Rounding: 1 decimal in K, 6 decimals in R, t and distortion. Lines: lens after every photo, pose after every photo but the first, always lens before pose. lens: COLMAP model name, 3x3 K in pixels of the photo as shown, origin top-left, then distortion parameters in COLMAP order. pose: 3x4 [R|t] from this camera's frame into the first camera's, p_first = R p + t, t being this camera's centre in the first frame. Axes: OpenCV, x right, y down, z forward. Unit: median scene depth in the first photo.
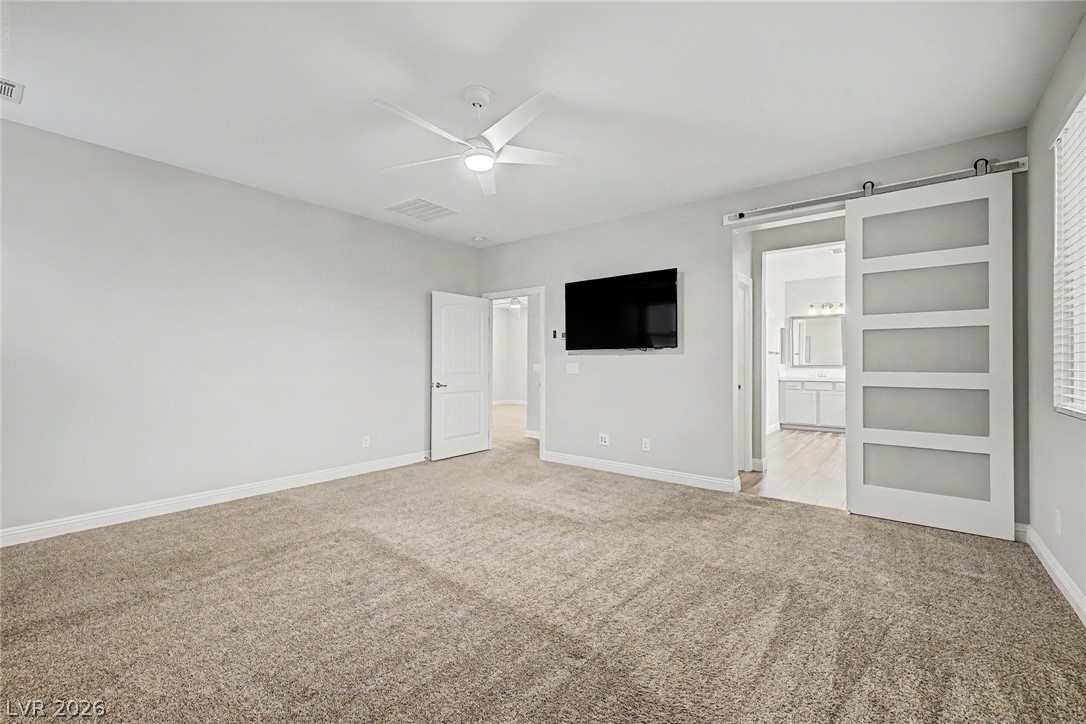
lens RADIAL K [[456.9, 0, 537.9], [0, 456.9, 358.4], [0, 0, 1]] dist [0.005046, -0.000013]
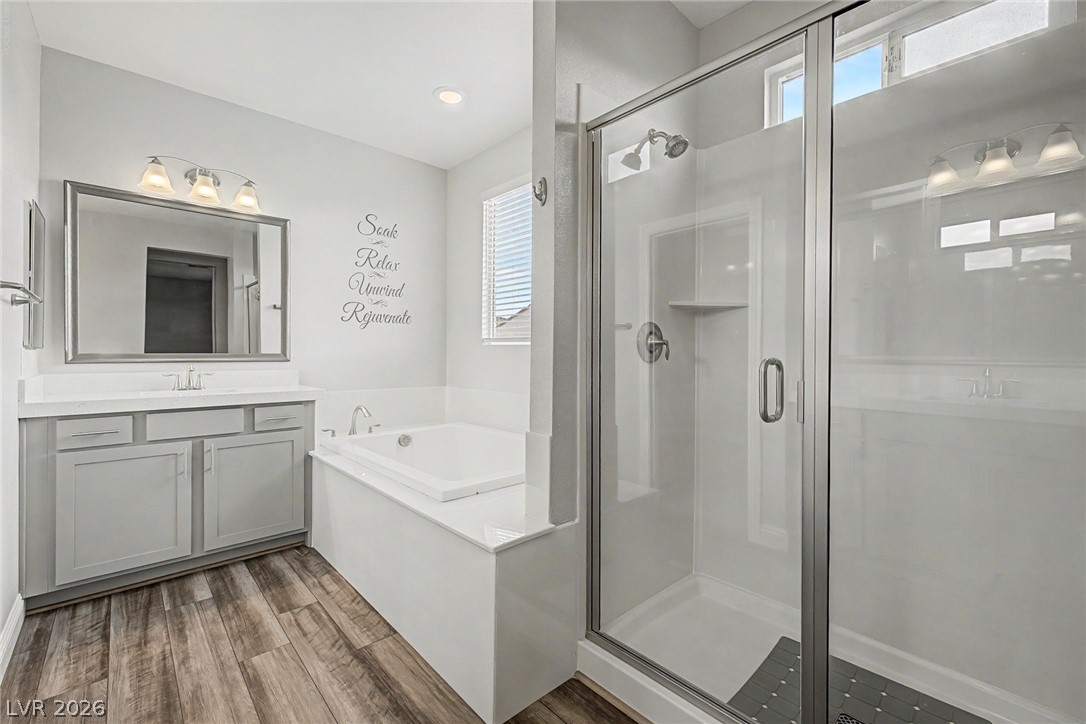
lens RADIAL K [[464.4, 0, 539.1], [0, 464.4, 354.6], [0, 0, 1]] dist [0.003725, 0.000506]
pose [[0.164827, -0.005461, 0.986307, 0.330793], [-0.015377, 0.999849, 0.008106, 0.009249], [-0.986203, -0.016503, 0.164718, 0.692885]]
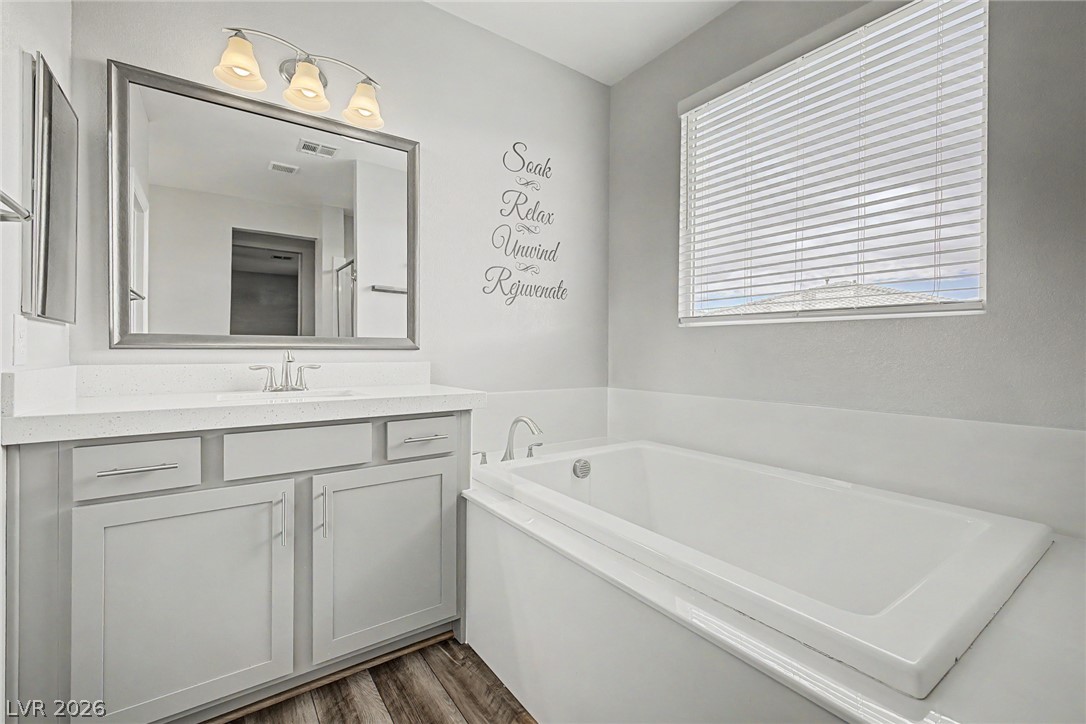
lens RADIAL K [[470.7, 0, 540.7], [0, 470.7, 351.9], [0, 0, 1]] dist [0.007903, -0.000272]
pose [[0.286930, -0.003898, 0.957944, 0.439238], [-0.014253, 0.999864, 0.008338, 0.019048], [-0.957846, -0.016046, 0.286835, 0.815709]]
